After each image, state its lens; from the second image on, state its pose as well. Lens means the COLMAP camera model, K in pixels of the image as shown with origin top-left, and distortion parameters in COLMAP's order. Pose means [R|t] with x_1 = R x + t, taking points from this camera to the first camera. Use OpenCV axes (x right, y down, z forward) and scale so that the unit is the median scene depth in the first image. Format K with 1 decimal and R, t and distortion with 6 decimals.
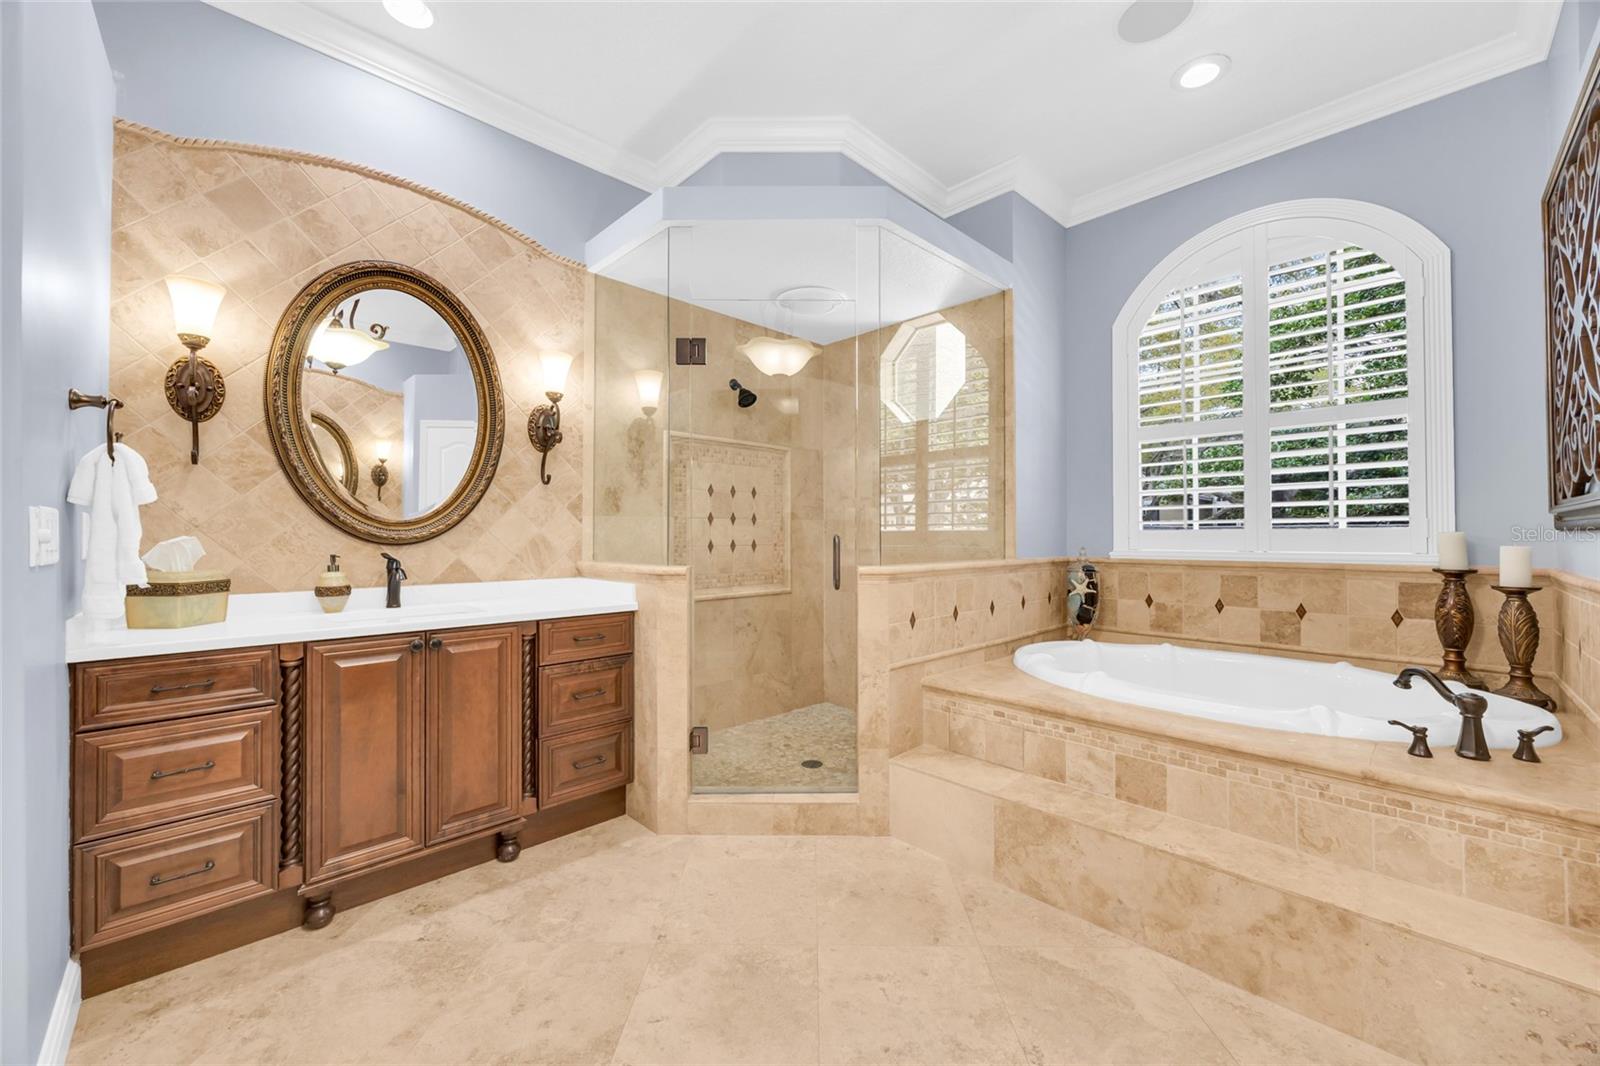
lens RADIAL K [[616.1, 0, 804.4], [0, 616.1, 529.5], [0, 0, 1]] dist [-0.002835, 0.000271]
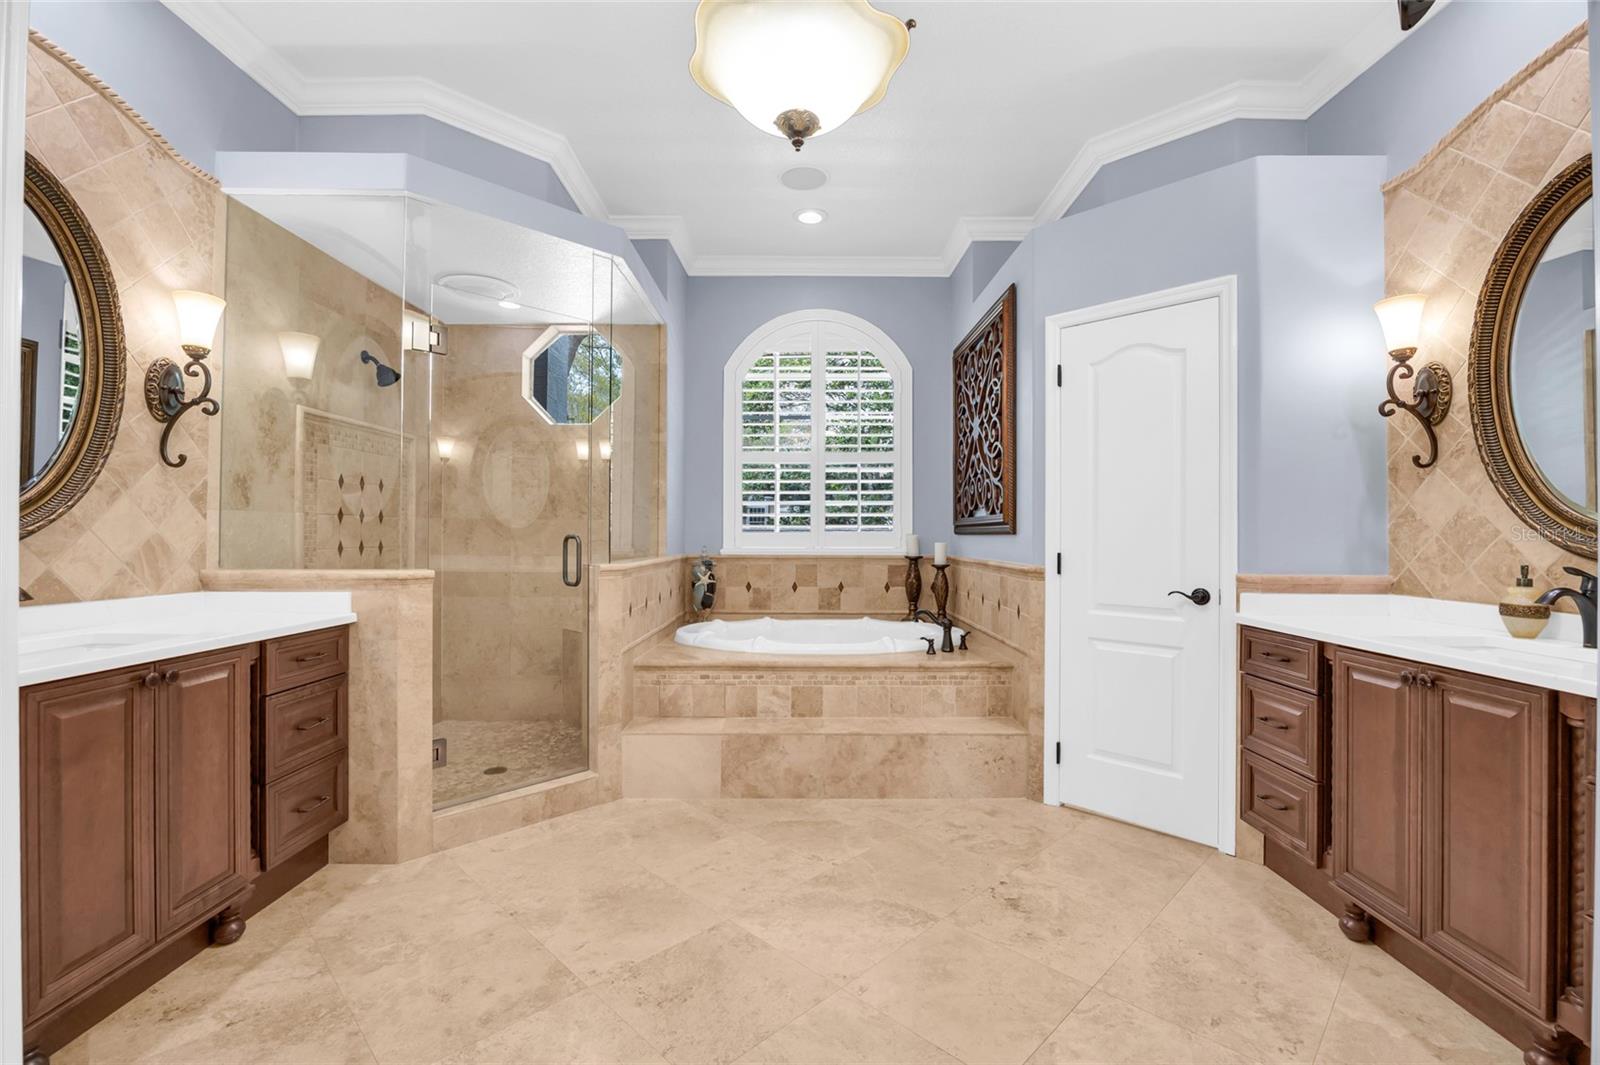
lens RADIAL K [[696.4, 0, 803.1], [0, 696.4, 535.1], [0, 0, 1]] dist [-0.014652, 0.001052]
pose [[0.698838, 0.001710, 0.715278, -0.548164], [-0.008706, 0.999943, 0.006116, -0.003384], [-0.715227, -0.010502, 0.698813, -0.139531]]
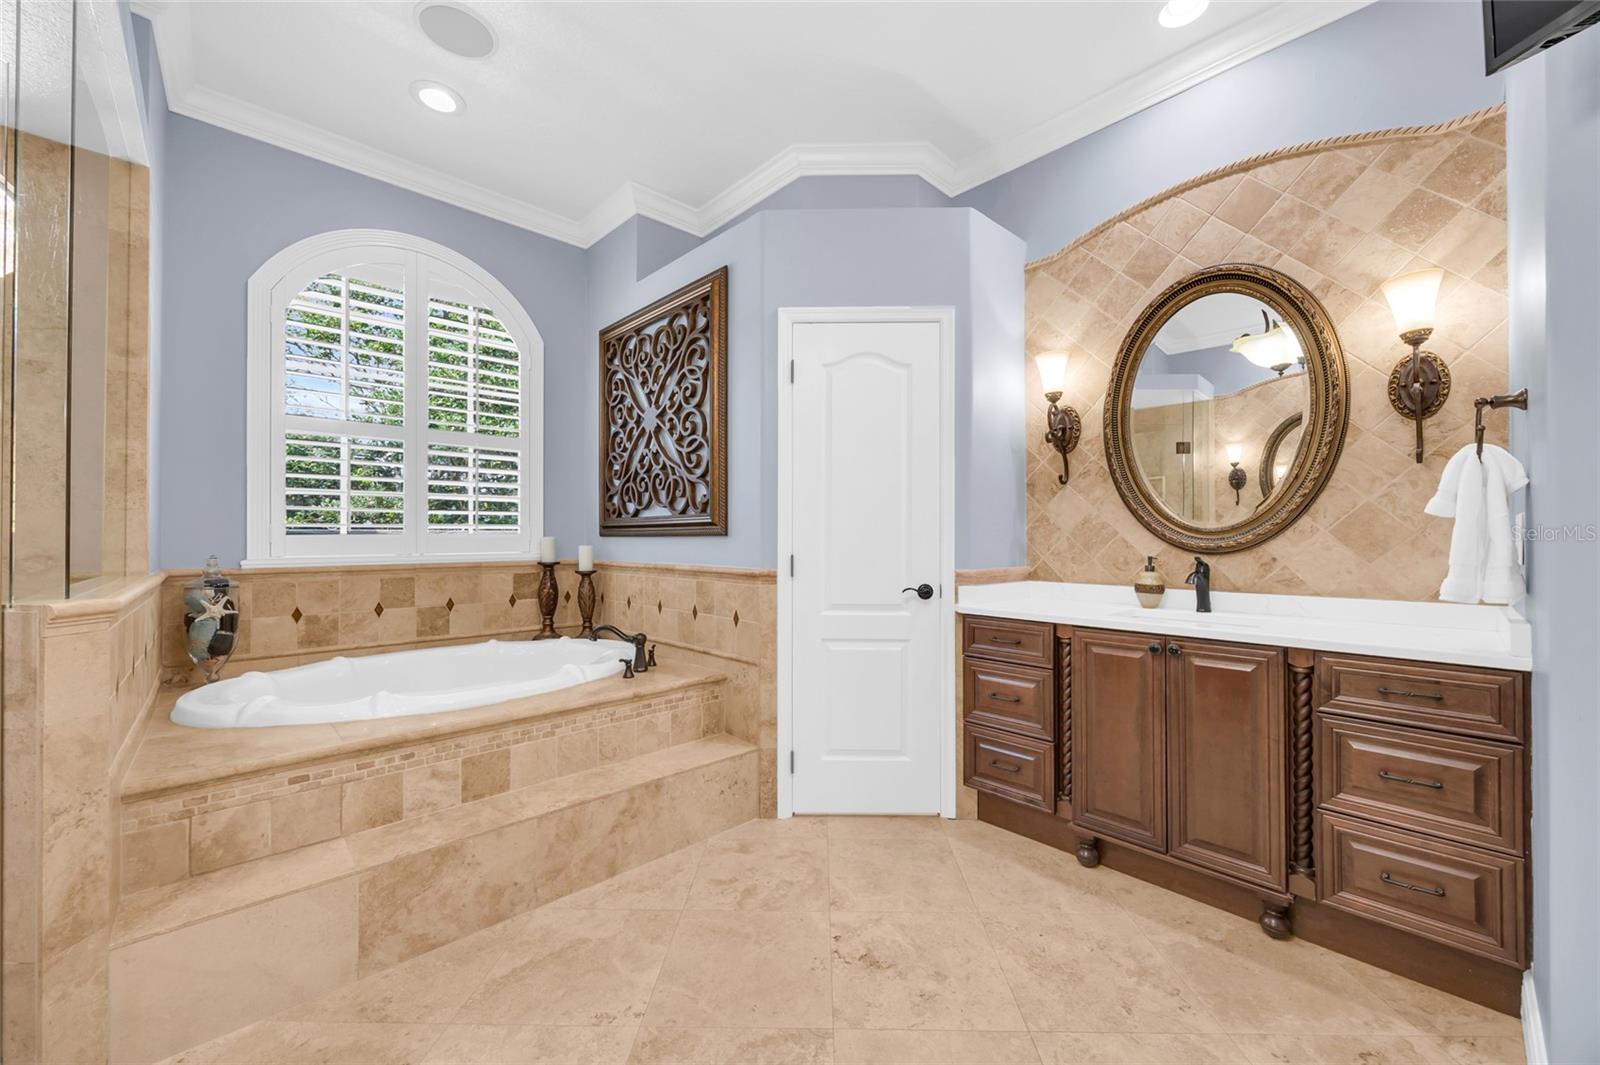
lens RADIAL K [[616.1, 0, 801.8], [0, 616.1, 536.8], [0, 0, 1]] dist [-0.002835, 0.000271]
pose [[0.014846, 0.001973, 0.999888, -0.404175], [-0.006364, 0.999978, -0.001878, 0.003077], [-0.999870, -0.006335, 0.014858, 0.368046]]
